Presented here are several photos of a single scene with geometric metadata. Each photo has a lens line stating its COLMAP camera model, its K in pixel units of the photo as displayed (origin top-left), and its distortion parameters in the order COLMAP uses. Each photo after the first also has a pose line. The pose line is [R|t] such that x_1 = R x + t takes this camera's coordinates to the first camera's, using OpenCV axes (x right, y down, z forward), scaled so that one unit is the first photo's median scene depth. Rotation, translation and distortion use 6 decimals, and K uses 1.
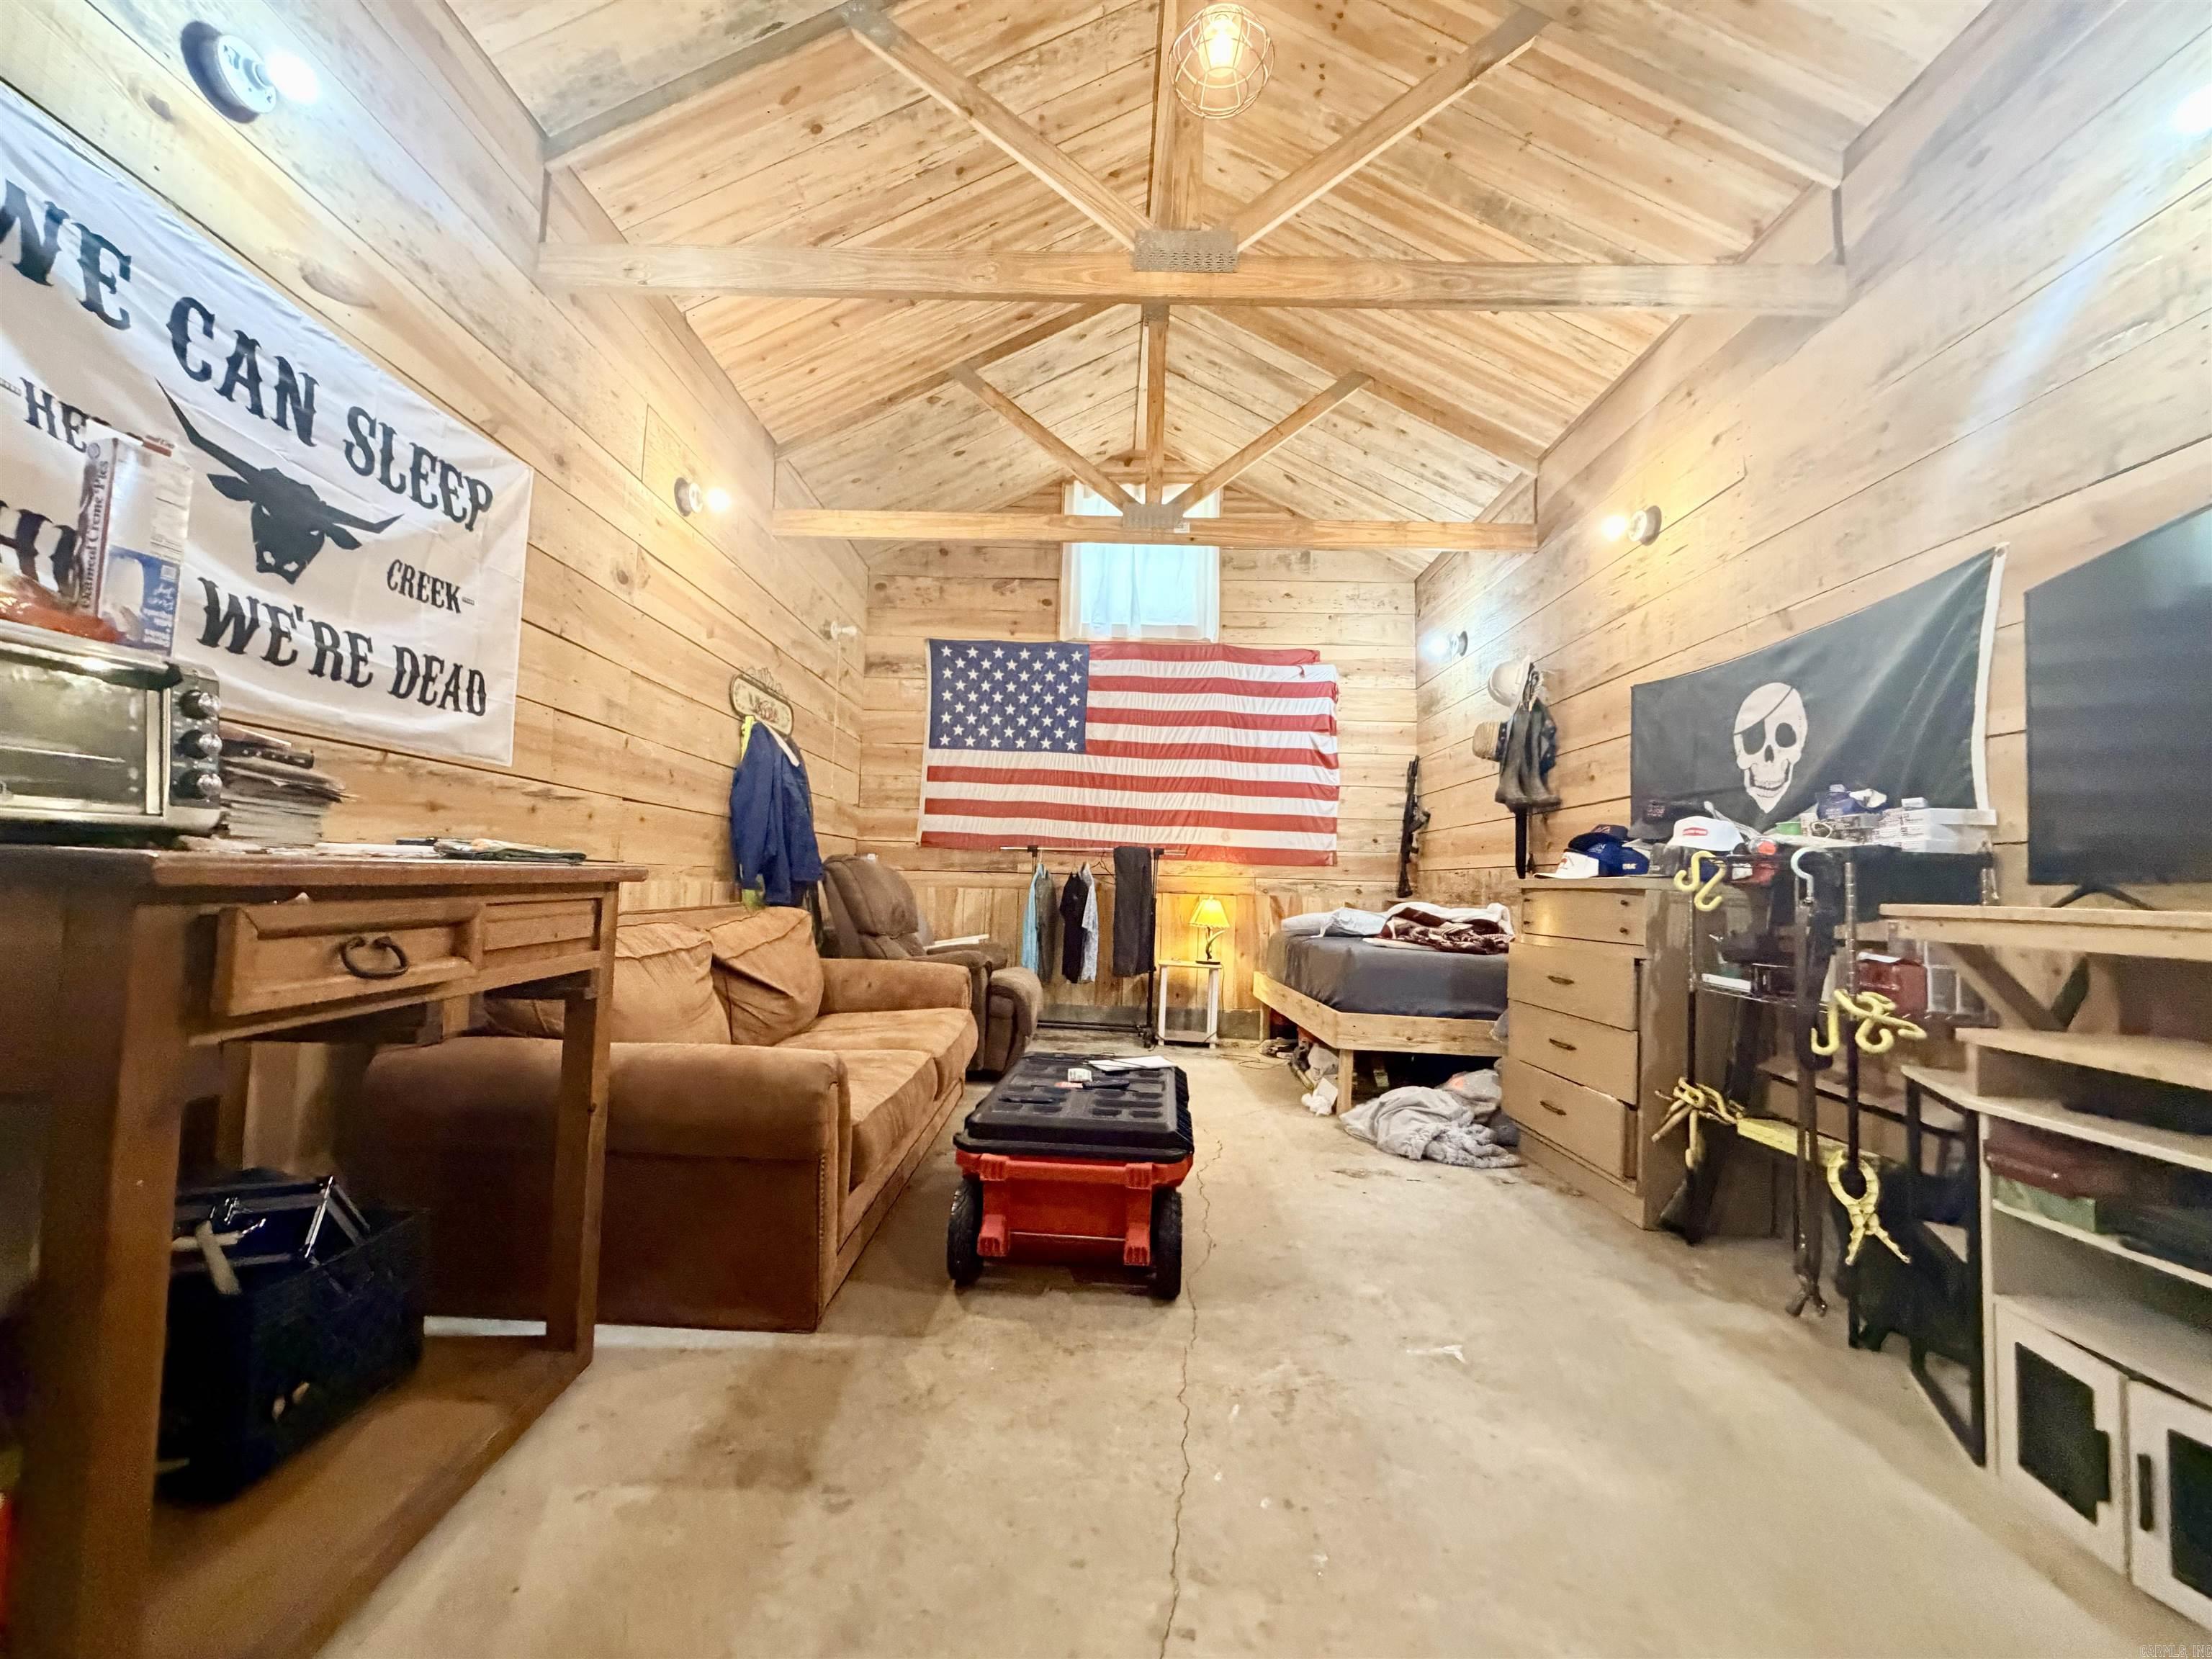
lens RADIAL K [[879.8, 0, 1098.2], [0, 879.8, 837.6], [0, 0, 1]] dist [-0.001840, -0.000056]
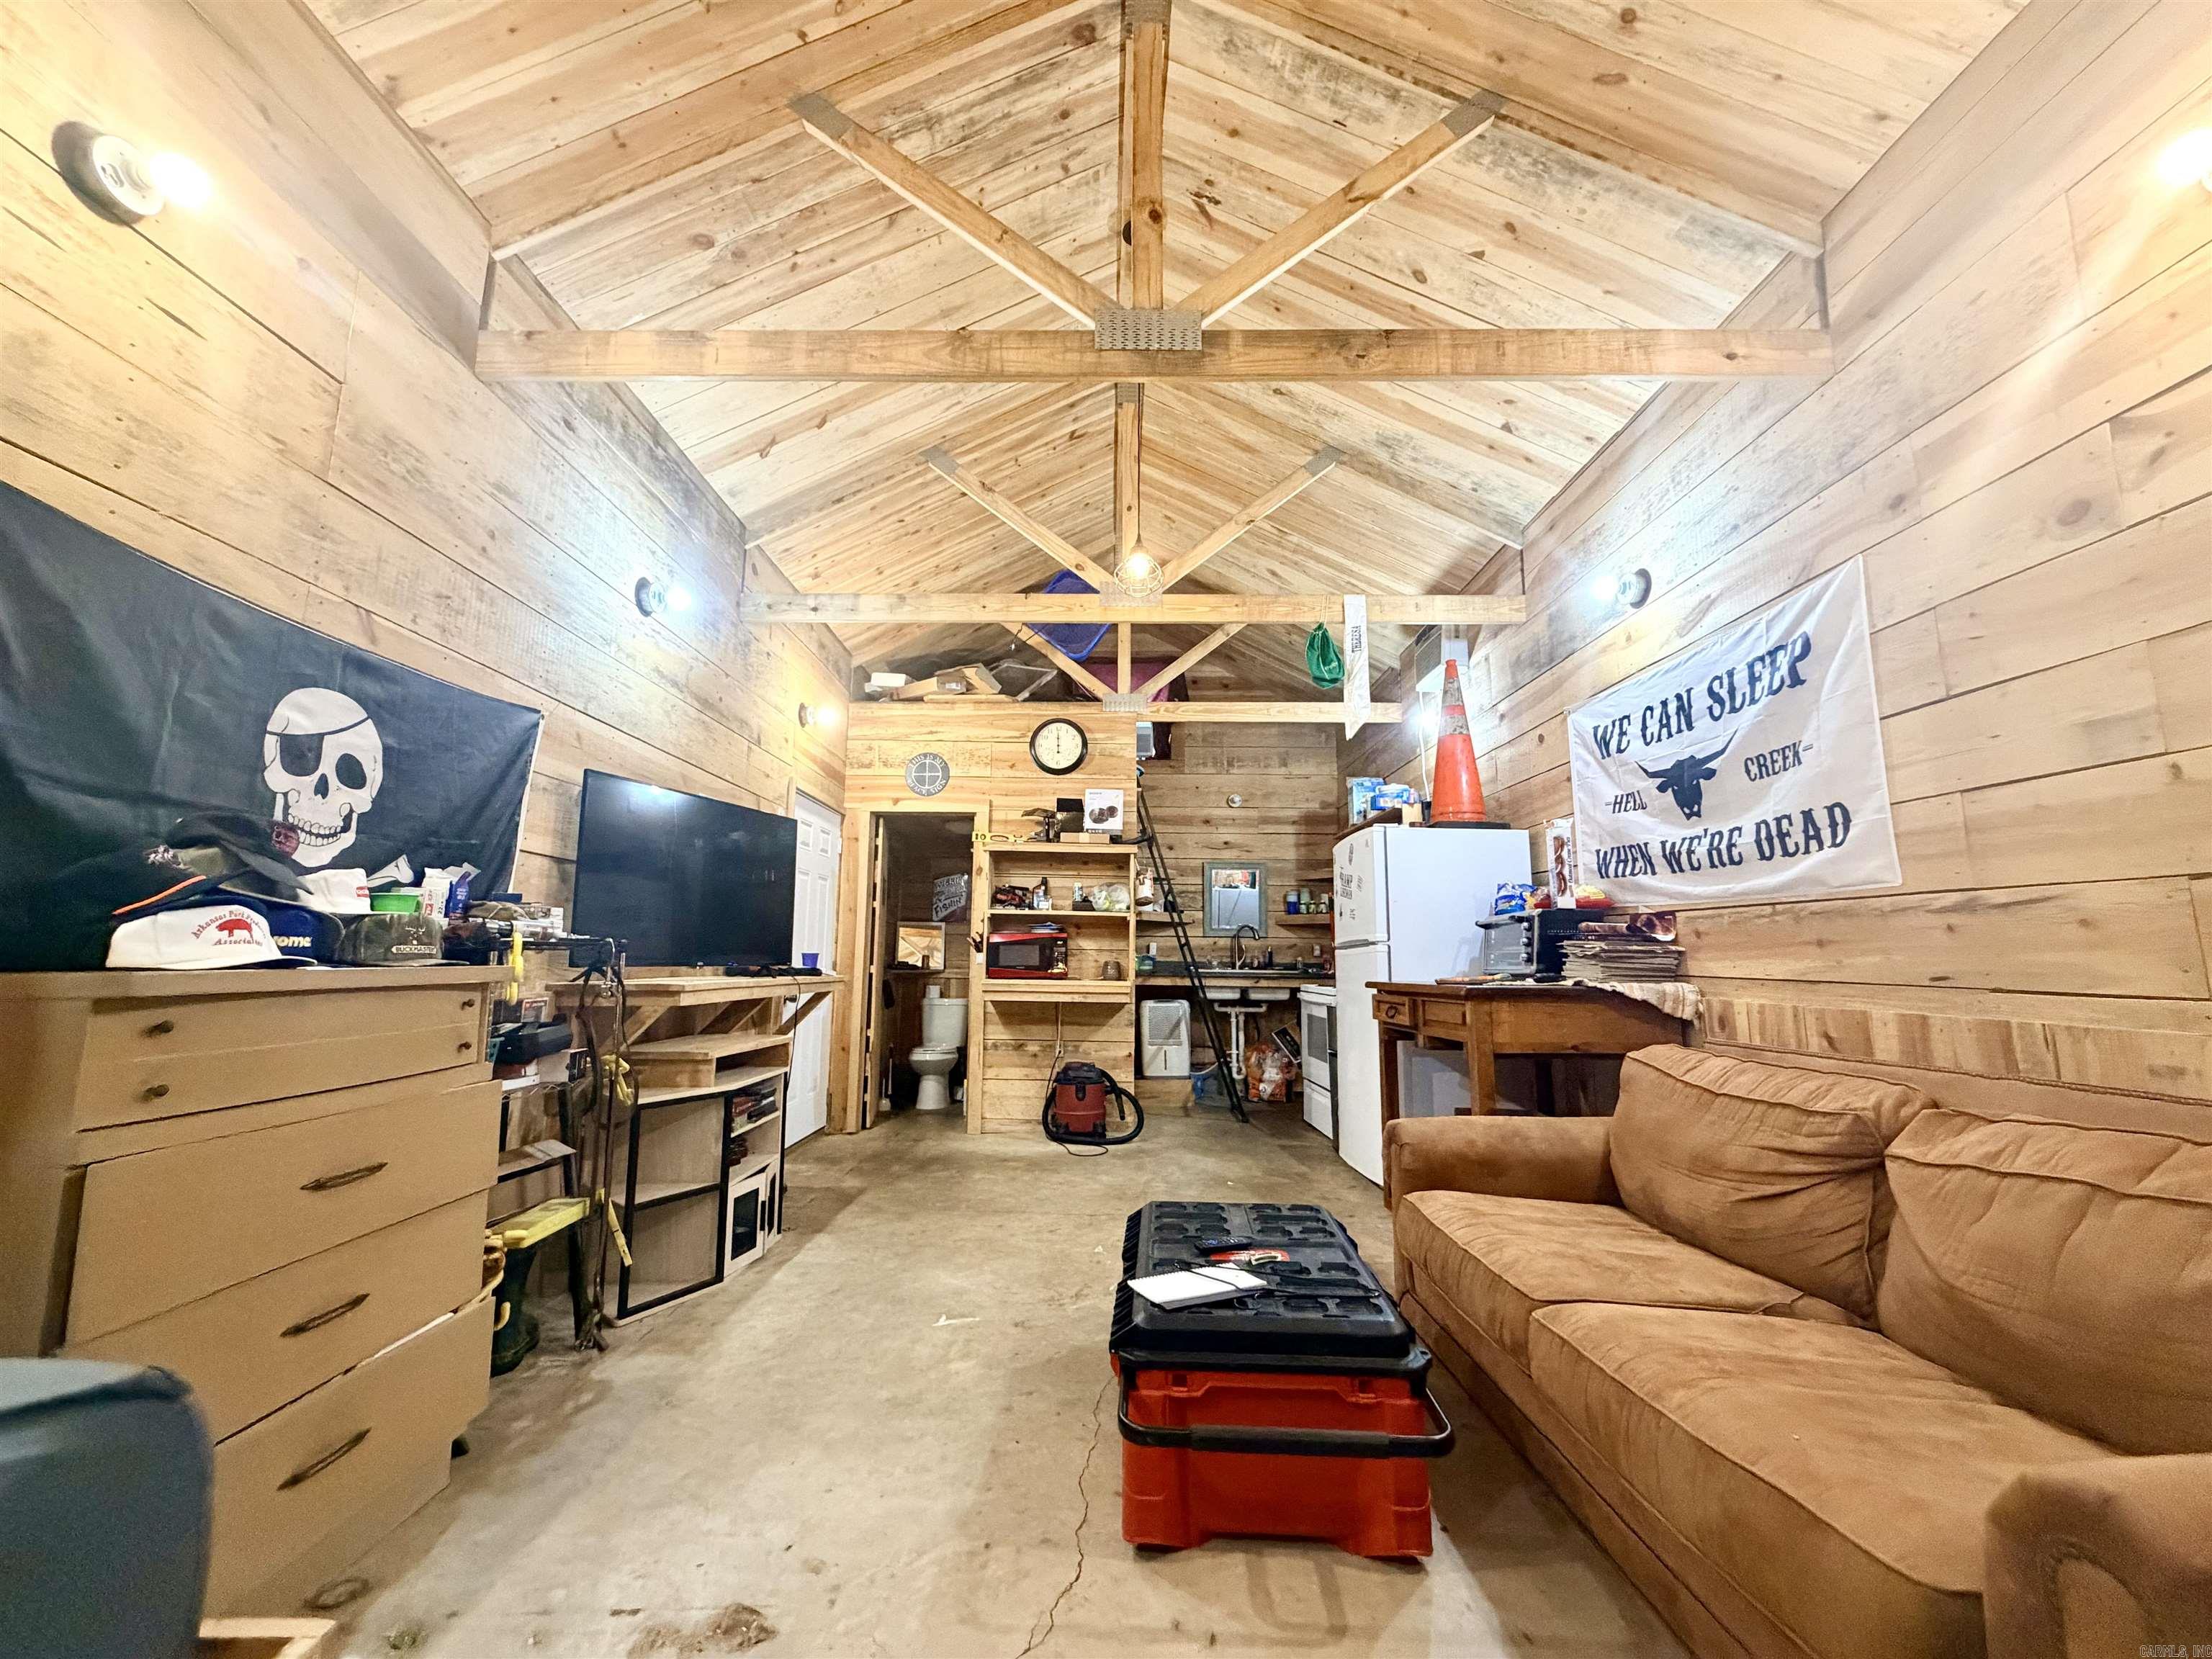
lens RADIAL K [[879.8, 0, 1095.8], [0, 879.8, 831.7], [0, 0, 1]] dist [-0.001840, -0.000056]
pose [[-0.999387, -0.034585, 0.005428, 0.150997], [-0.034979, 0.980140, -0.195198, 0.075007], [0.001431, -0.195268, -0.980749, 2.109298]]
